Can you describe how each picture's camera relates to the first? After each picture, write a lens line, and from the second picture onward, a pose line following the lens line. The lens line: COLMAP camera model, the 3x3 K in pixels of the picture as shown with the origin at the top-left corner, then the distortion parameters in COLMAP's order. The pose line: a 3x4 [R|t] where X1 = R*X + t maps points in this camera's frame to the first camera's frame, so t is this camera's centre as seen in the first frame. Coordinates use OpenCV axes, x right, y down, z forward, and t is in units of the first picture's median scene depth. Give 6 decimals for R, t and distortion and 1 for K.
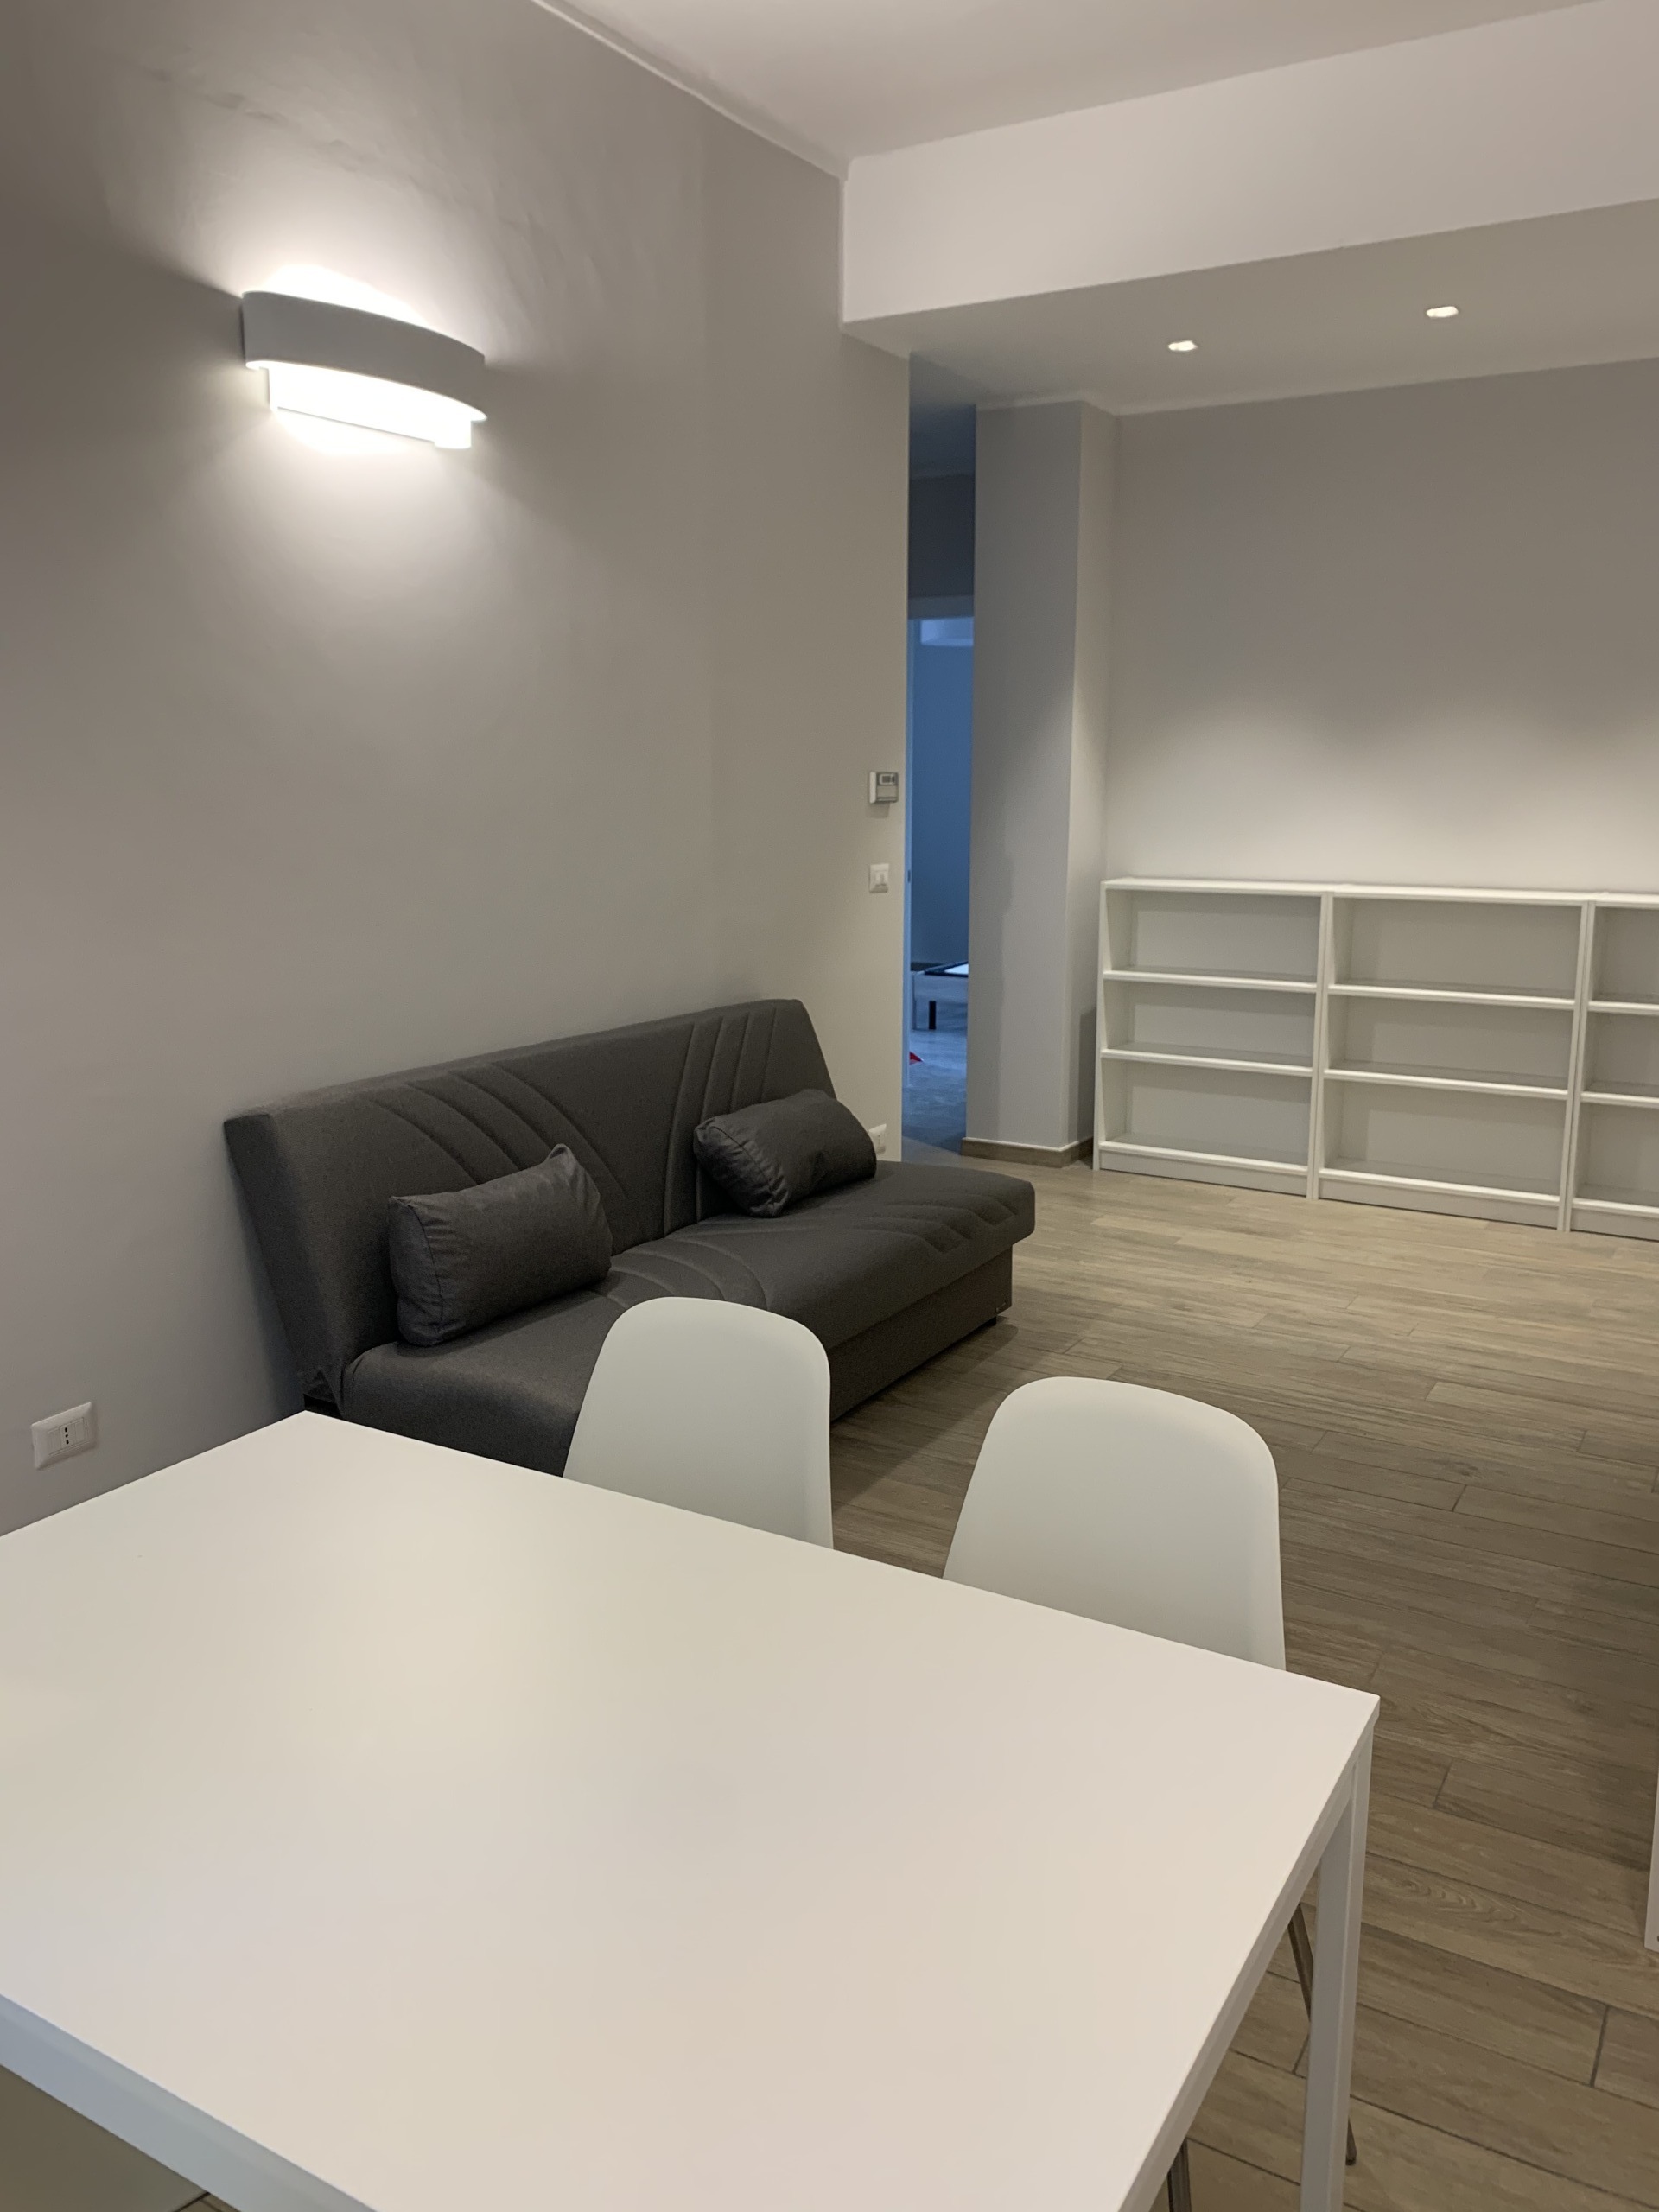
lens RADIAL K [[1684.1, 0, 816.2], [0, 1684.1, 1103.3], [0, 0, 1]] dist [0.027652, -0.060851]
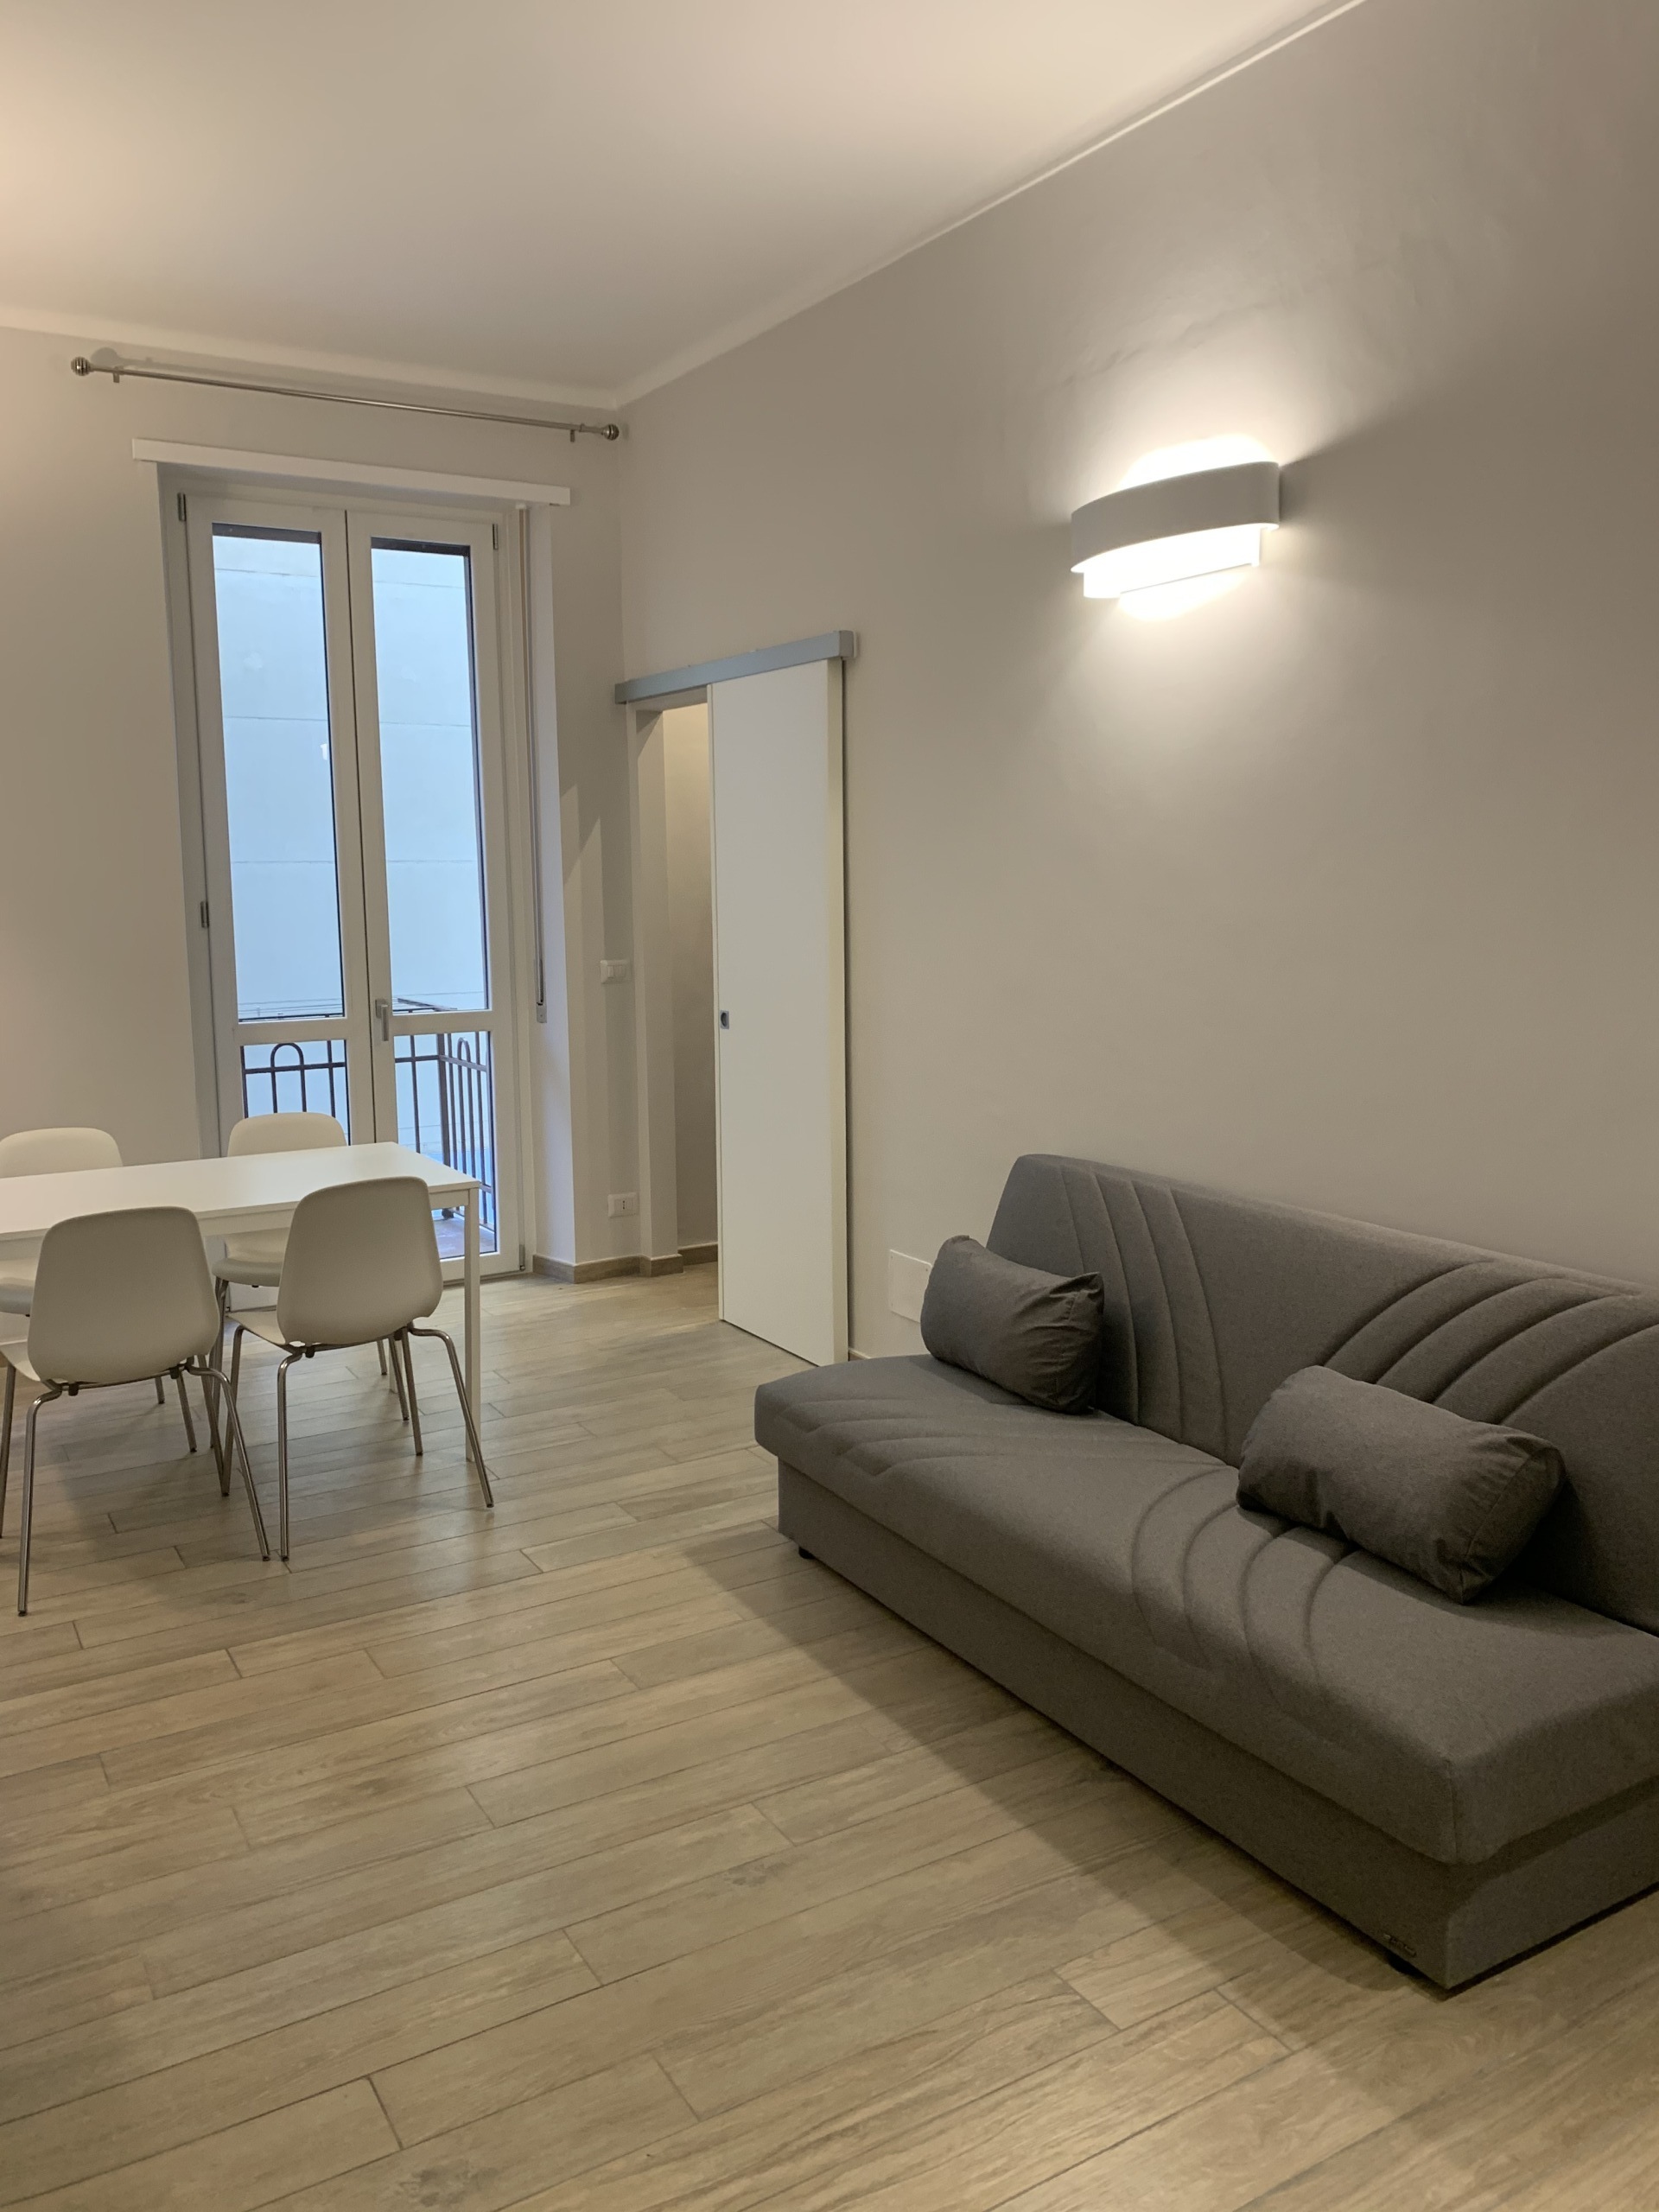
lens RADIAL K [[1677.0, 0, 835.8], [0, 1677.0, 1068.1], [0, 0, 1]] dist [0.055739, -0.079013]
pose [[-0.465157, 0.111810, -0.878139, 0.627374], [-0.161880, 0.964520, 0.208557, -0.221556], [0.870301, 0.239165, -0.430553, 1.033226]]
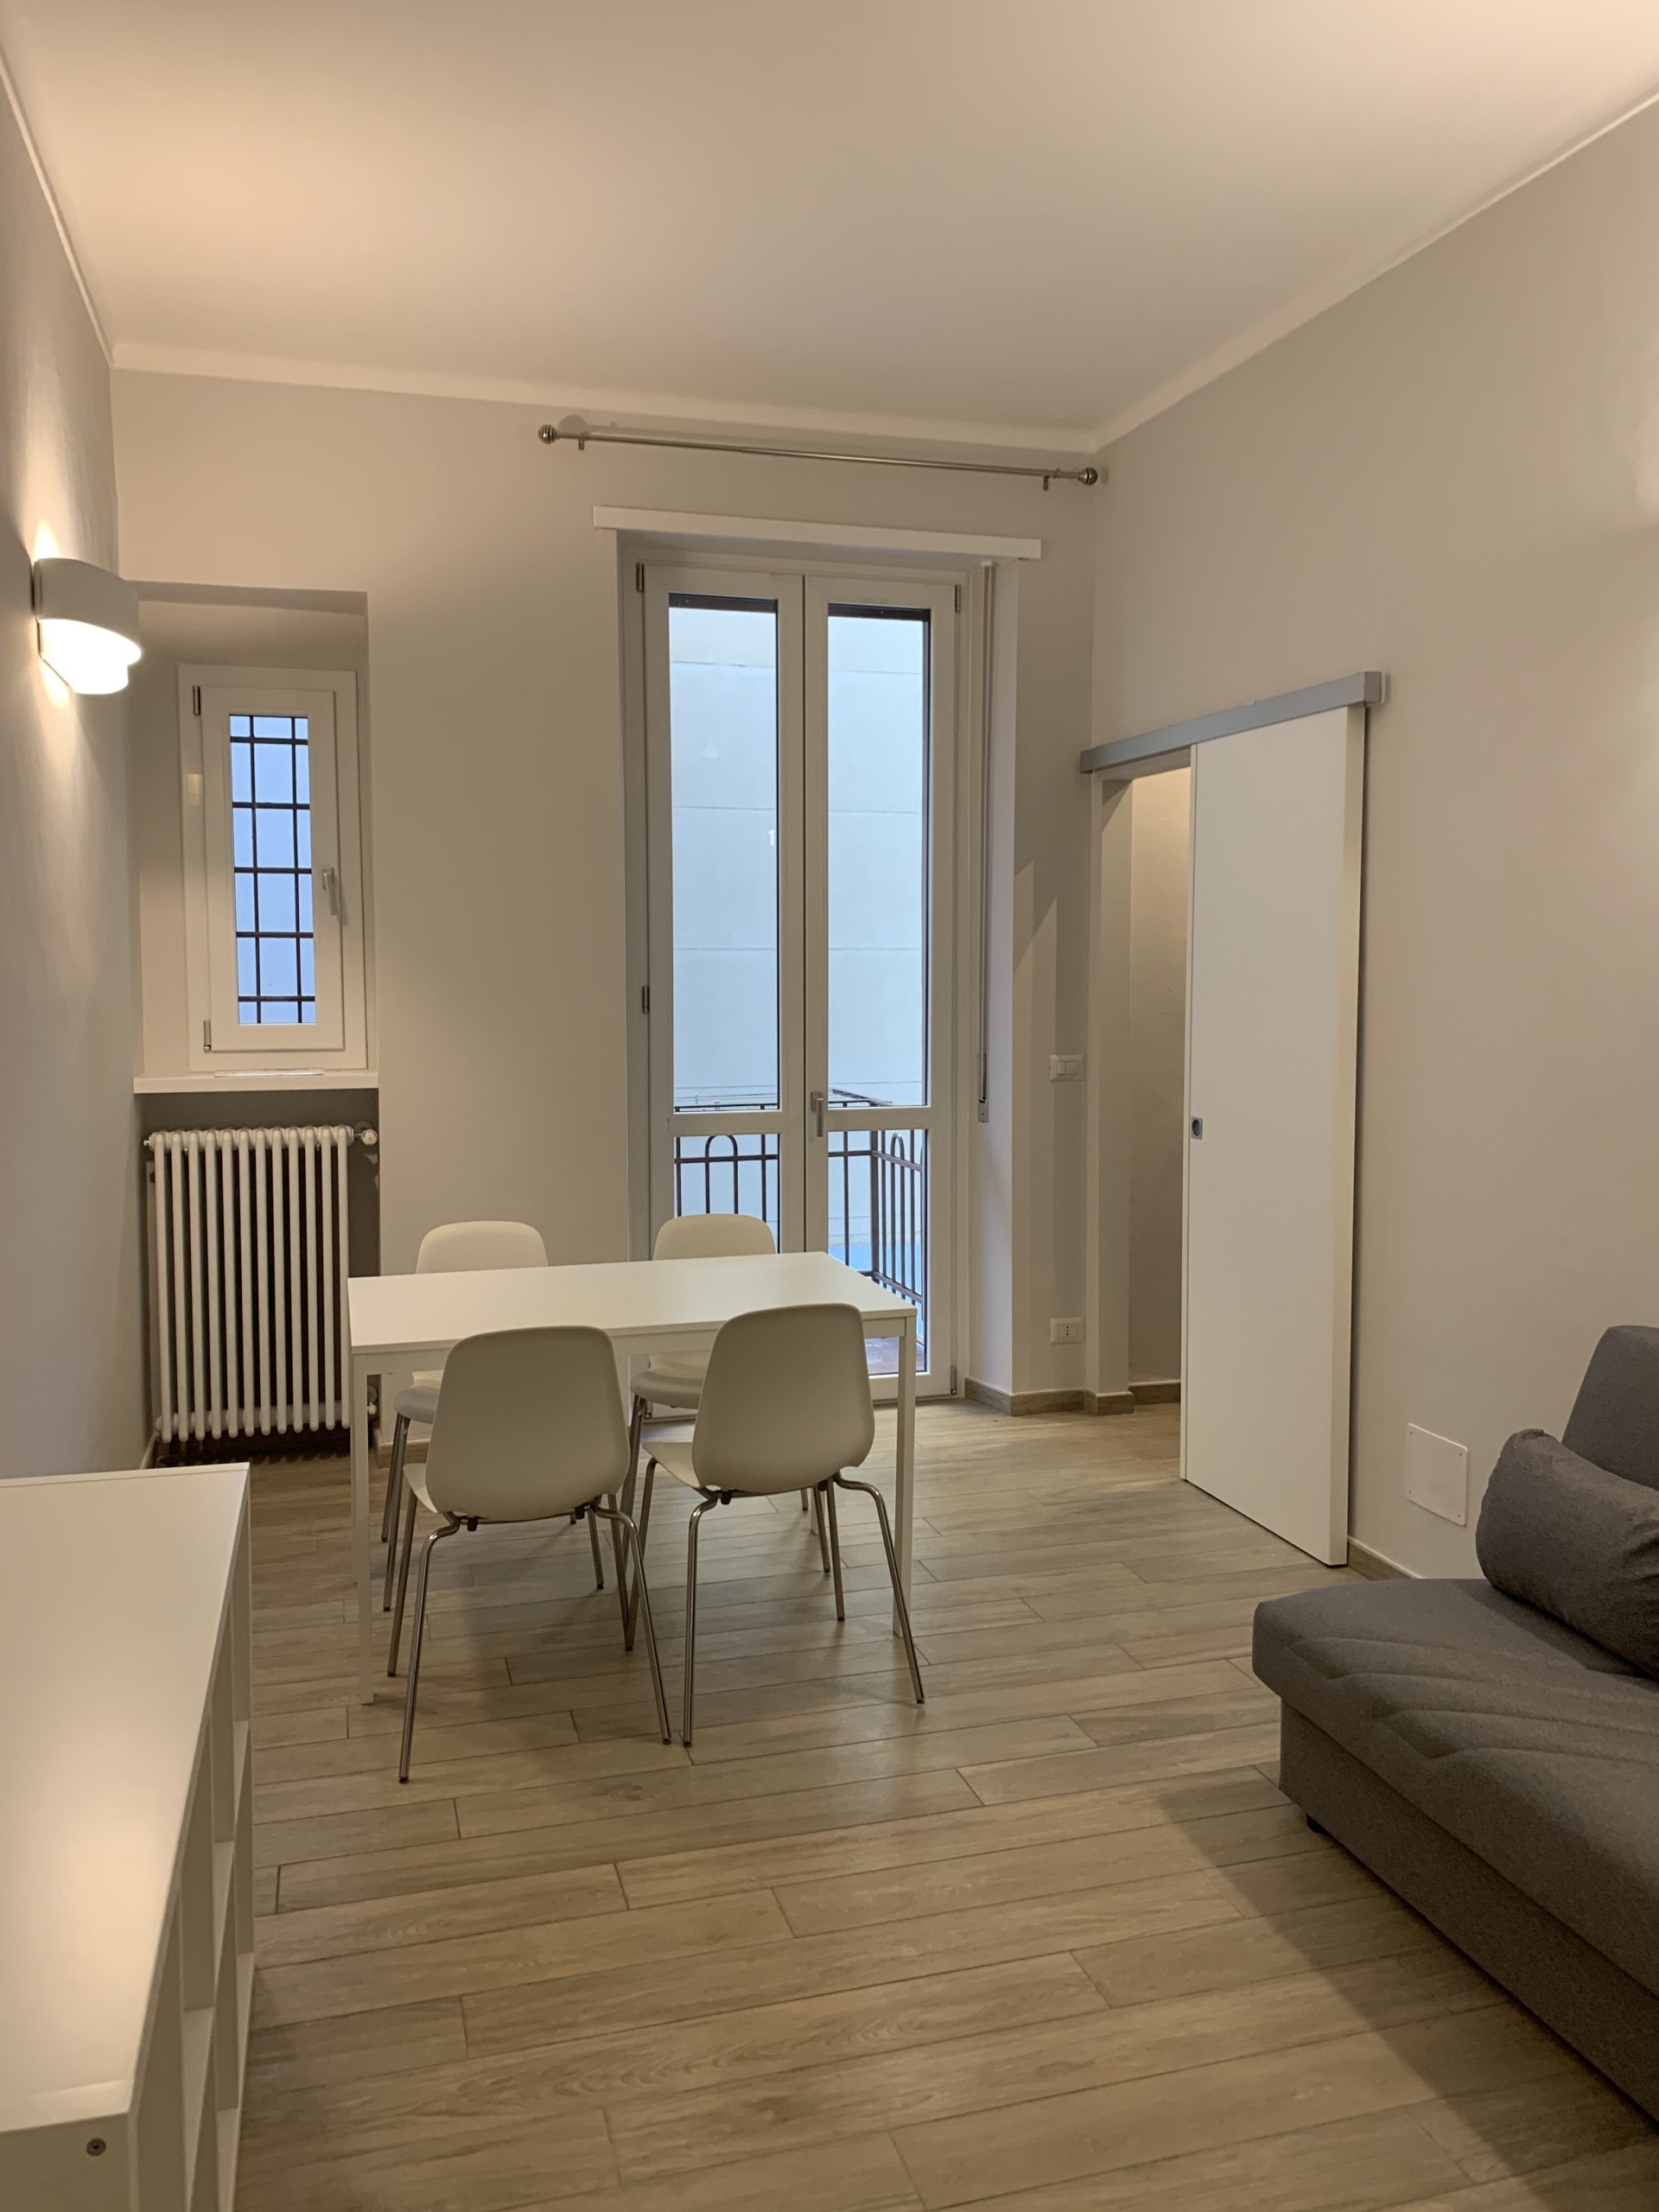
lens RADIAL K [[1677.0, 0, 835.8], [0, 1677.0, 1068.1], [0, 0, 1]] dist [0.055739, -0.079013]
pose [[-0.671597, 0.048593, -0.739321, 0.519760], [-0.143298, 0.970488, 0.193958, -0.196686], [0.726927, 0.236204, -0.644813, 0.933456]]
